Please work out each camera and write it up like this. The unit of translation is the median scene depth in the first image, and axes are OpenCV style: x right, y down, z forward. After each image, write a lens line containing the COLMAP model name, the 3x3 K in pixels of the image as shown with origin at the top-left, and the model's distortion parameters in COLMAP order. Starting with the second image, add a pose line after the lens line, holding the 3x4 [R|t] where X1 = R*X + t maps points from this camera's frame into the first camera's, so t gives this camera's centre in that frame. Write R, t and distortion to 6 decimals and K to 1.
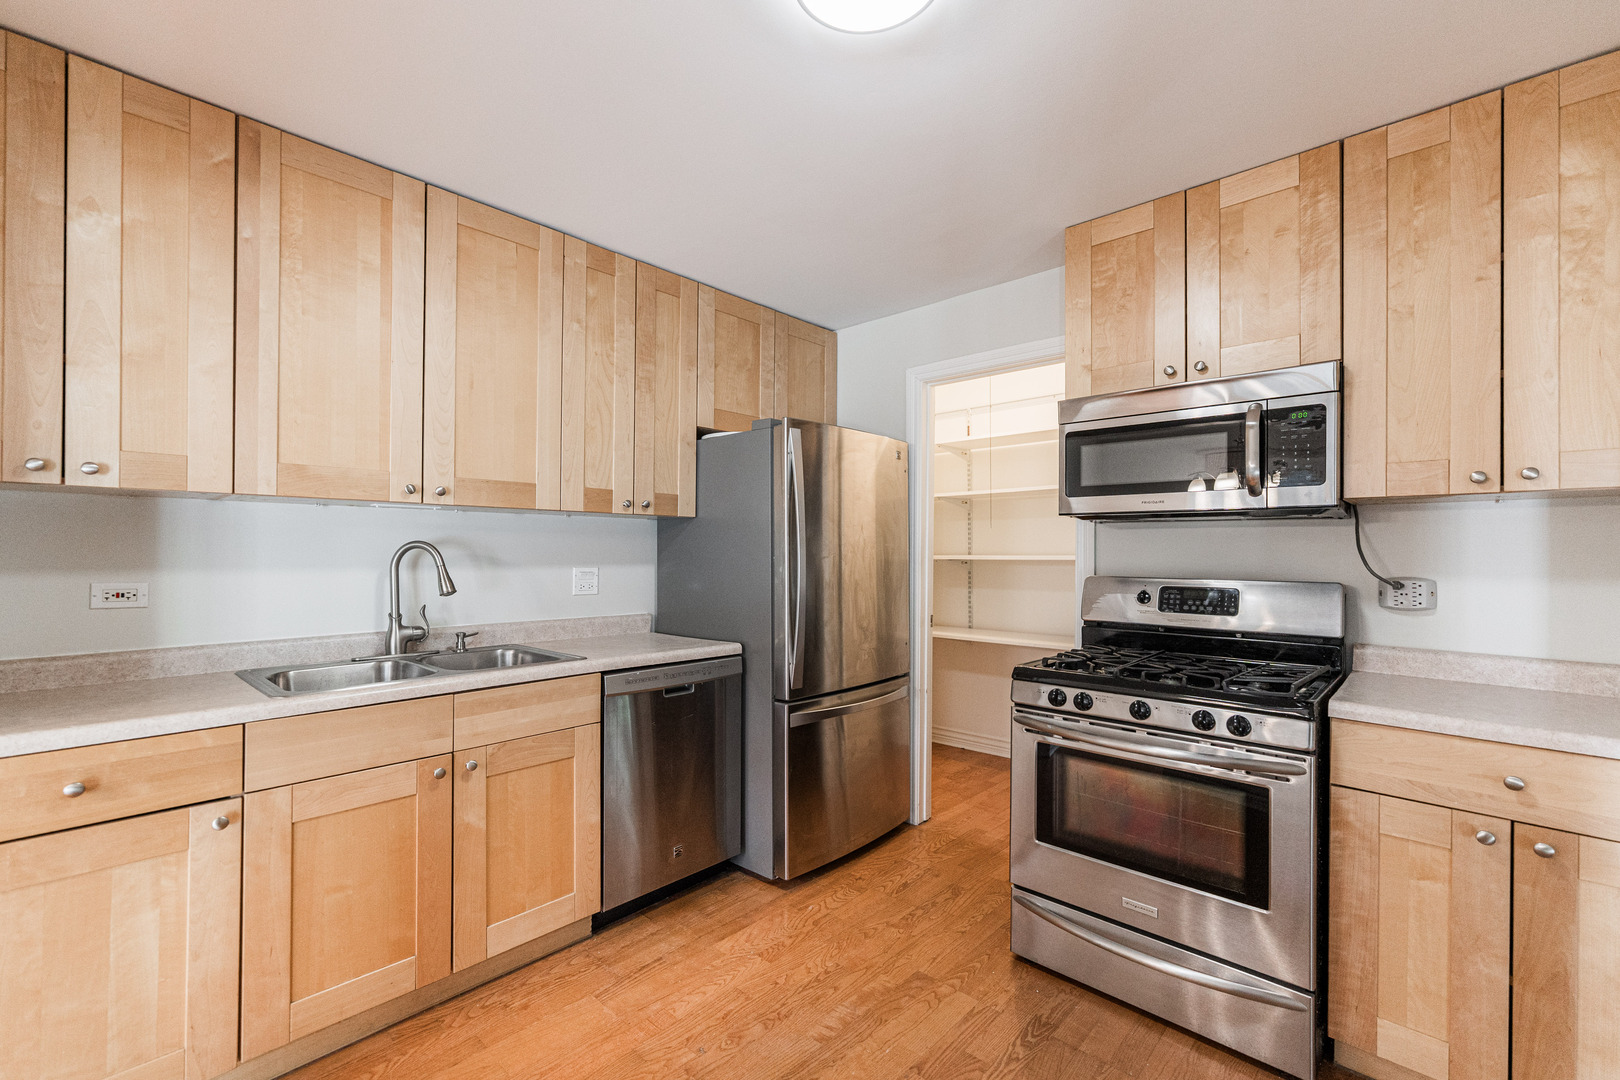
lens RADIAL K [[682.8, 0, 787.6], [0, 682.8, 545.7], [0, 0, 1]] dist [-0.001056, 0.000006]
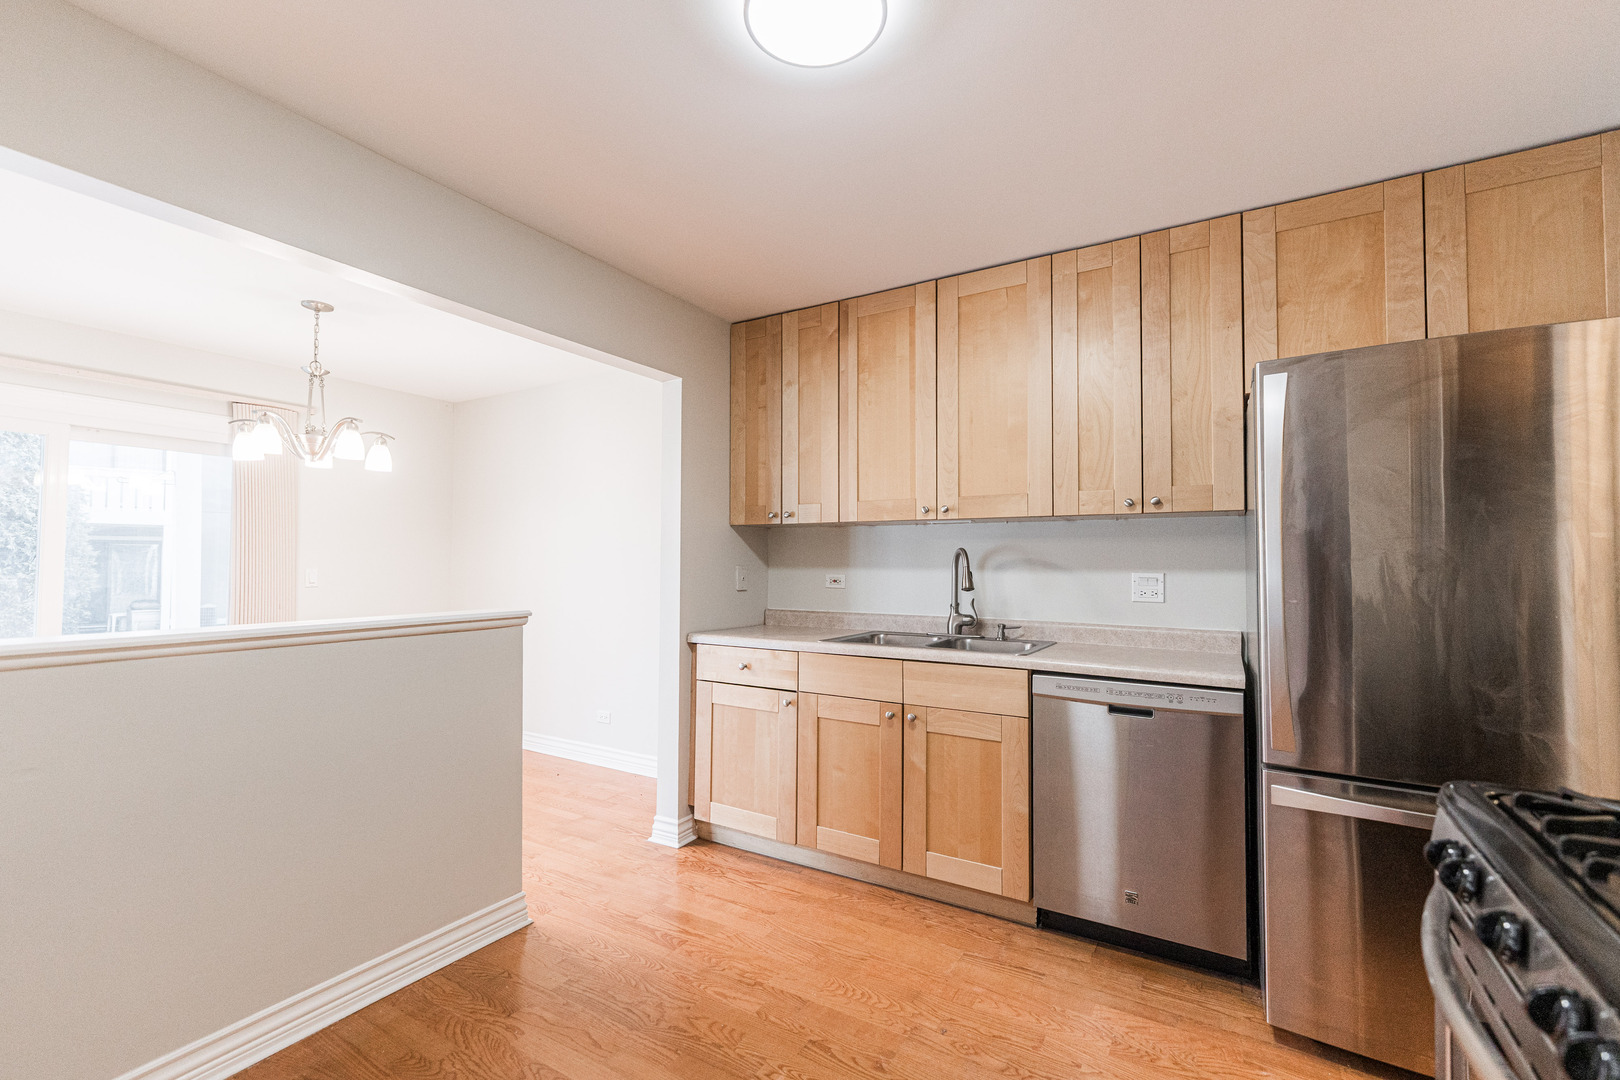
lens RADIAL K [[689.5, 0, 810.0], [0, 689.5, 540.0], [0, 0, 1]] dist [0.000813, 0.000030]
pose [[0.218790, -0.034982, -0.975145, 0.712022], [0.005826, 0.999386, -0.034544, 0.022643], [0.975755, 0.001877, 0.218859, 0.462934]]
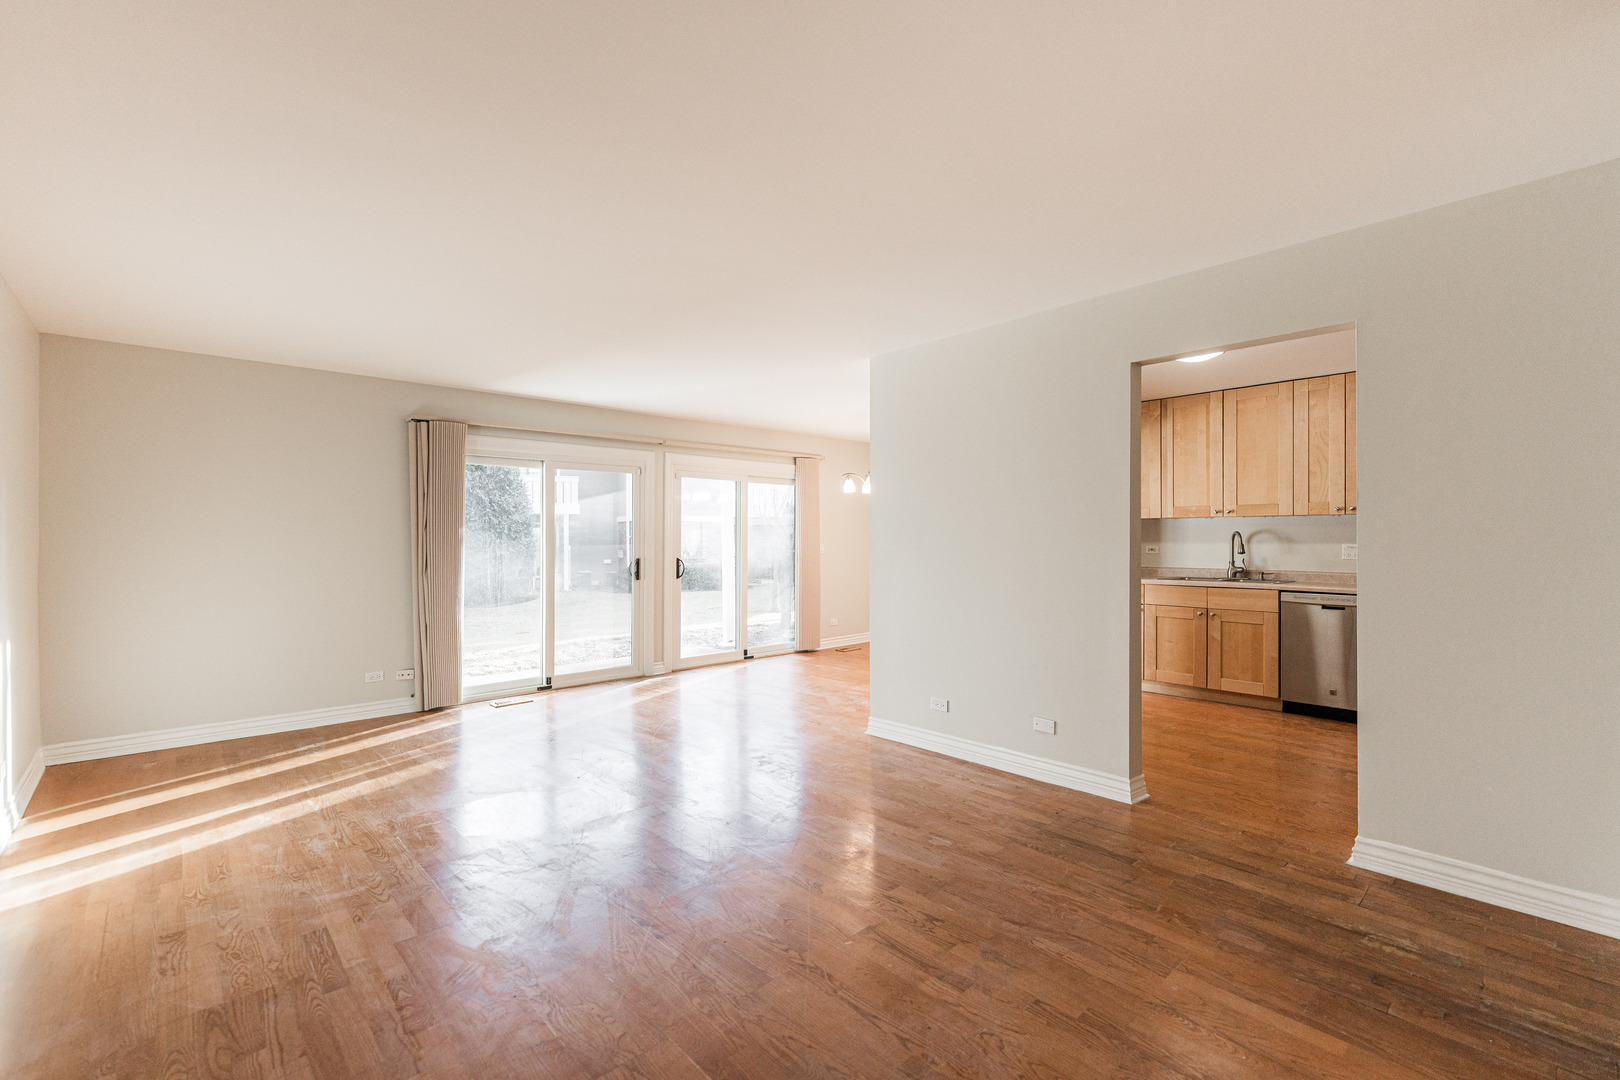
lens RADIAL K [[696.9, 0, 793.7], [0, 696.9, 539.2], [0, 0, 1]] dist [0.002057, 0.000295]
pose [[-0.074507, -0.001803, -0.997219, 2.163935], [0.011290, 0.999933, -0.002652, 0.010309], [0.997157, -0.011456, -0.074482, -0.401540]]
